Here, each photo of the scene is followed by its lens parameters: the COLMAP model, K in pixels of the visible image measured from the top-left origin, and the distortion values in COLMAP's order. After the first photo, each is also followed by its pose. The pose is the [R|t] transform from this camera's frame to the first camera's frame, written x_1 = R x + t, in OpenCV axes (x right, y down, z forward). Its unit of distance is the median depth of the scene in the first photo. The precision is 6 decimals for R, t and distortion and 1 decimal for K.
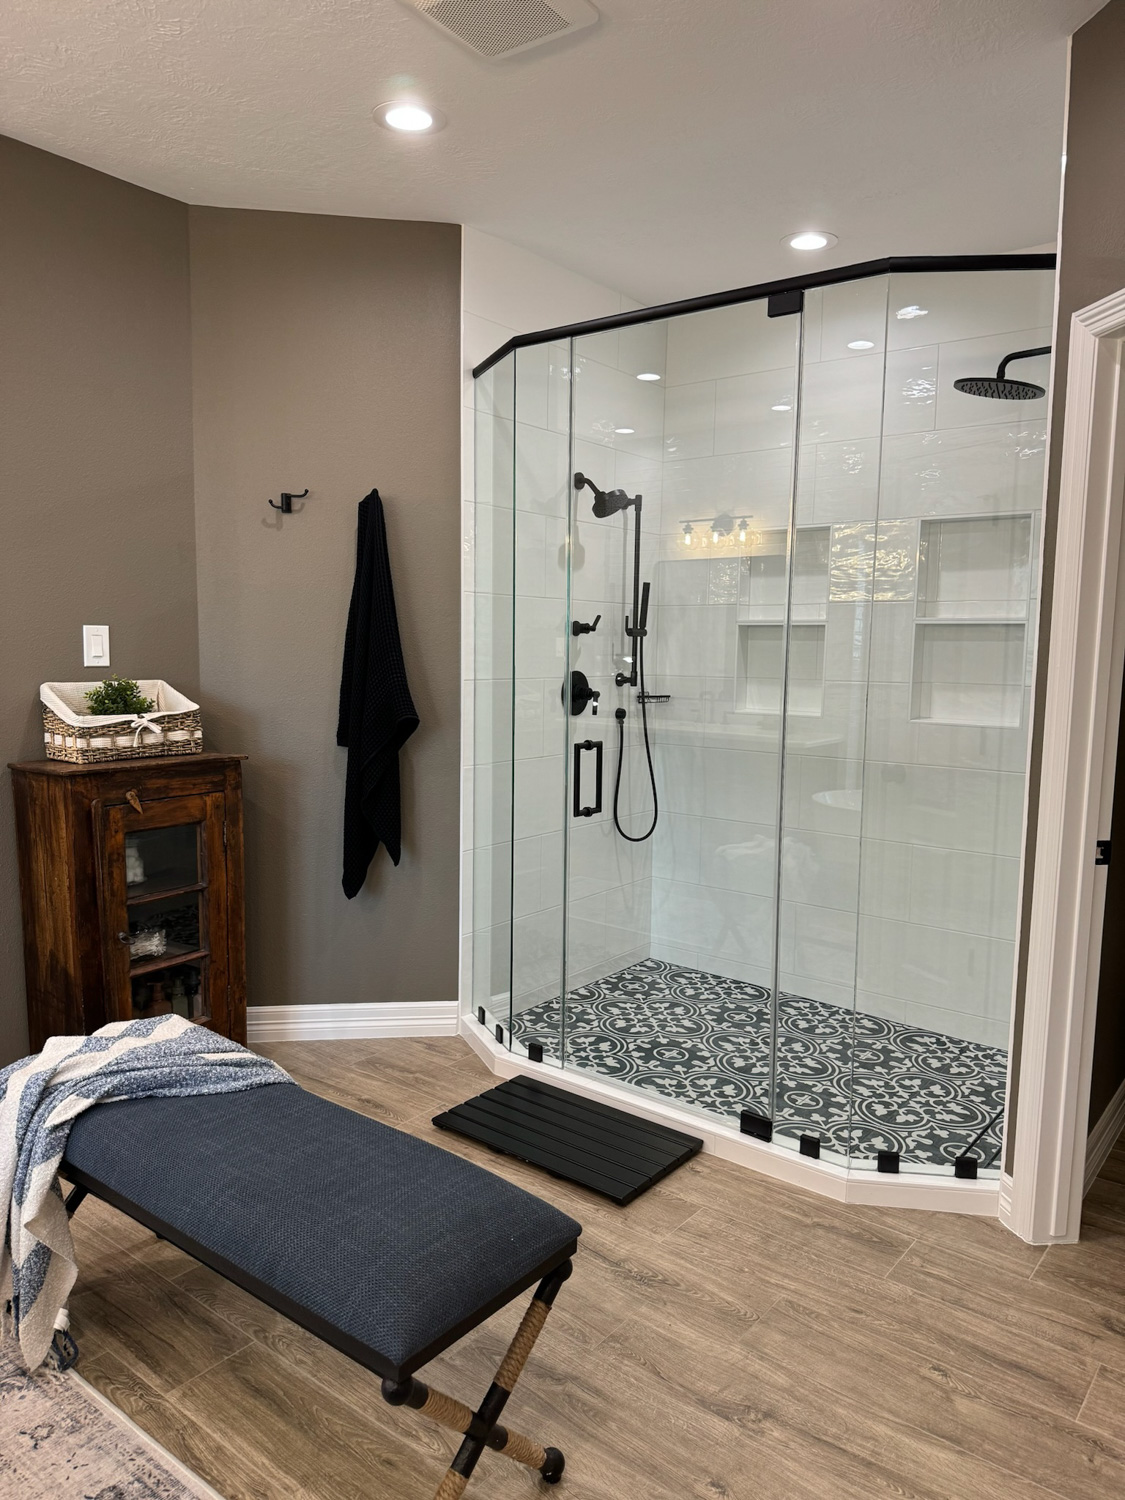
lens RADIAL K [[1062.6, 0, 558.7], [0, 1062.6, 755.0], [0, 0, 1]] dist [0.127867, -0.207250]
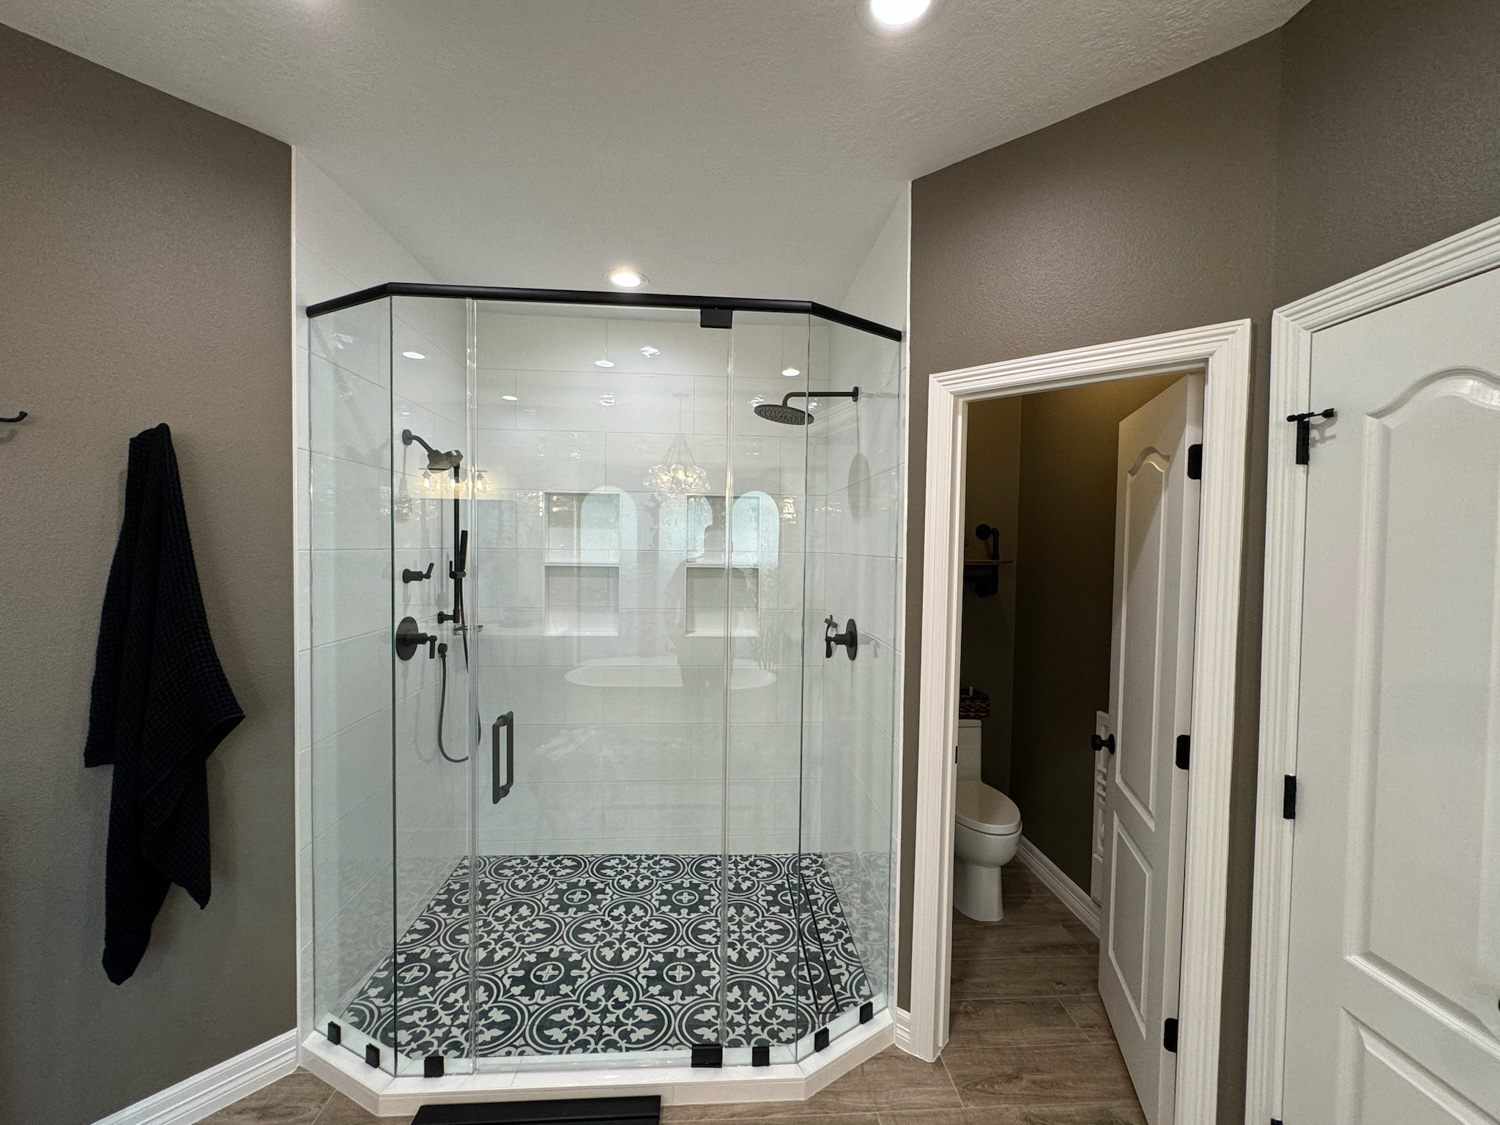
lens RADIAL K [[596.7, 0, 750.4], [0, 596.7, 559.6], [0, 0, 1]] dist [-0.002728, 0.000265]
pose [[0.740487, -0.021707, 0.671720, -0.147297], [0.066430, 0.996948, -0.041014, -0.105210], [-0.668780, 0.074993, 0.739669, 0.409868]]
